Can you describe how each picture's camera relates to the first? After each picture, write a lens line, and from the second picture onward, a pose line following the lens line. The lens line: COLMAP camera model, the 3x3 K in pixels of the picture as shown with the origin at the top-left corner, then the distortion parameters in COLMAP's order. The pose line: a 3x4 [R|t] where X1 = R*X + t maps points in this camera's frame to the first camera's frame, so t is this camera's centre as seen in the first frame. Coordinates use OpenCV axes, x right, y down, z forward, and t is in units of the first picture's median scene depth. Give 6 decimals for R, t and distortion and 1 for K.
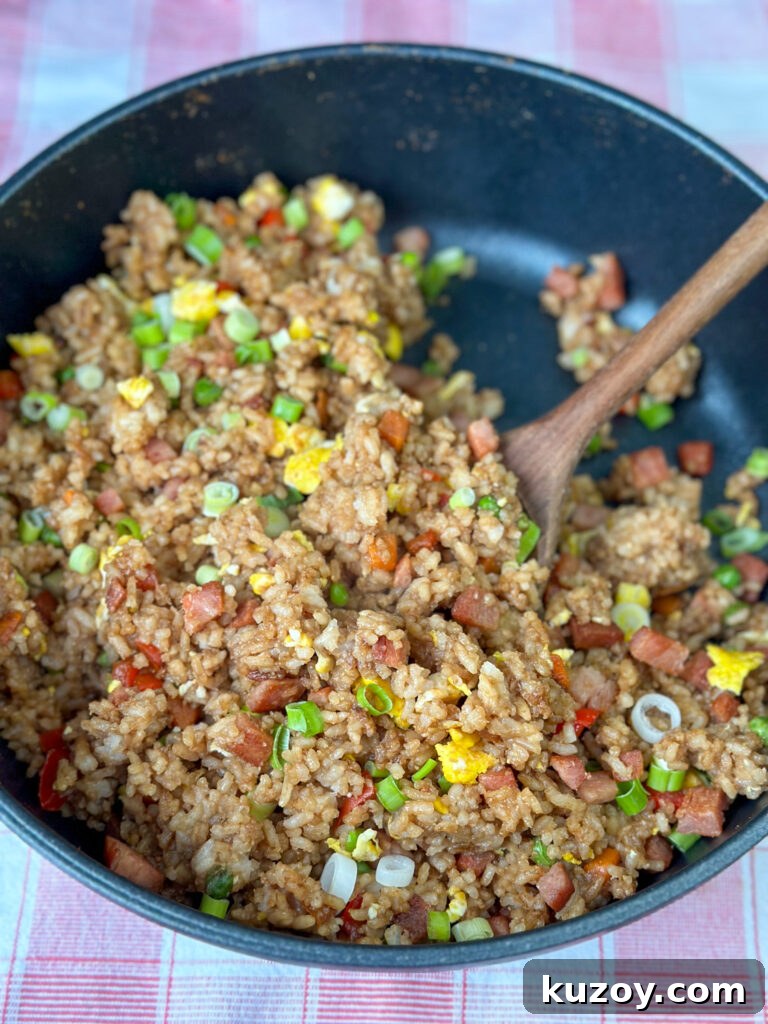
lens RADIAL K [[1682.7, 0, 371.6], [0, 1682.7, 513.3], [0, 0, 1]] dist [0.144466, -0.162726]
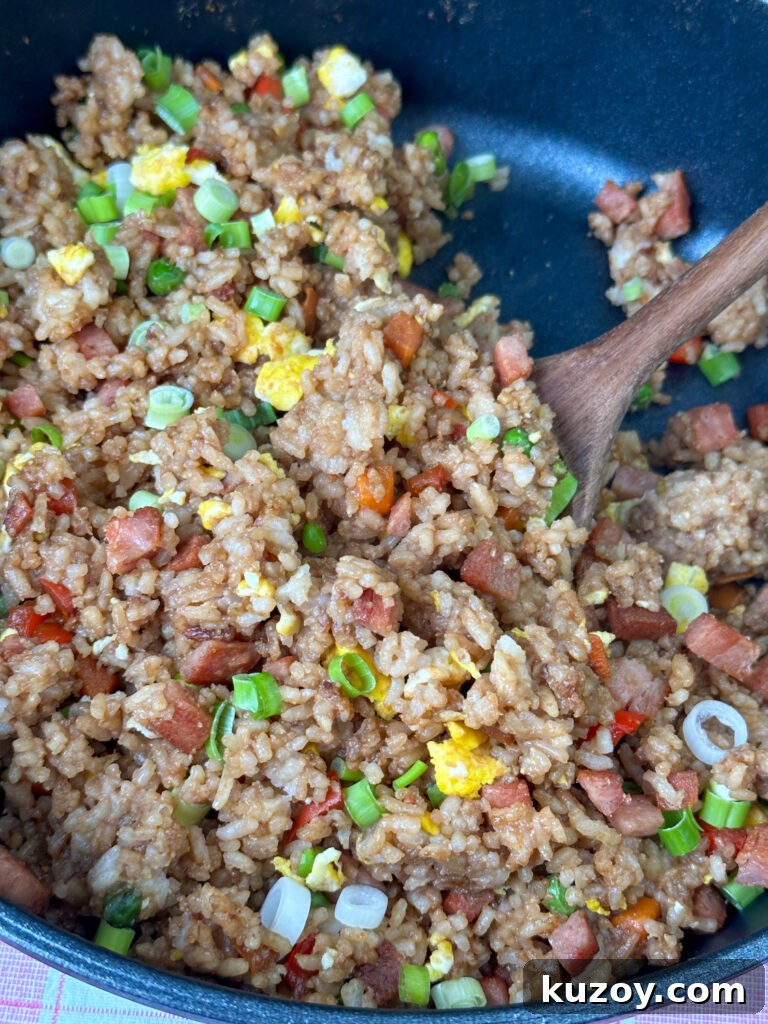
lens RADIAL K [[1678.4, 0, 384.0], [0, 1678.4, 512.0], [0, 0, 1]] dist [0.124066, -0.206142]
pose [[0.996949, 0.075481, 0.019873, -0.003958], [-0.074809, 0.996664, -0.032630, 0.059485], [-0.022270, 0.031044, 0.999270, 0.243321]]
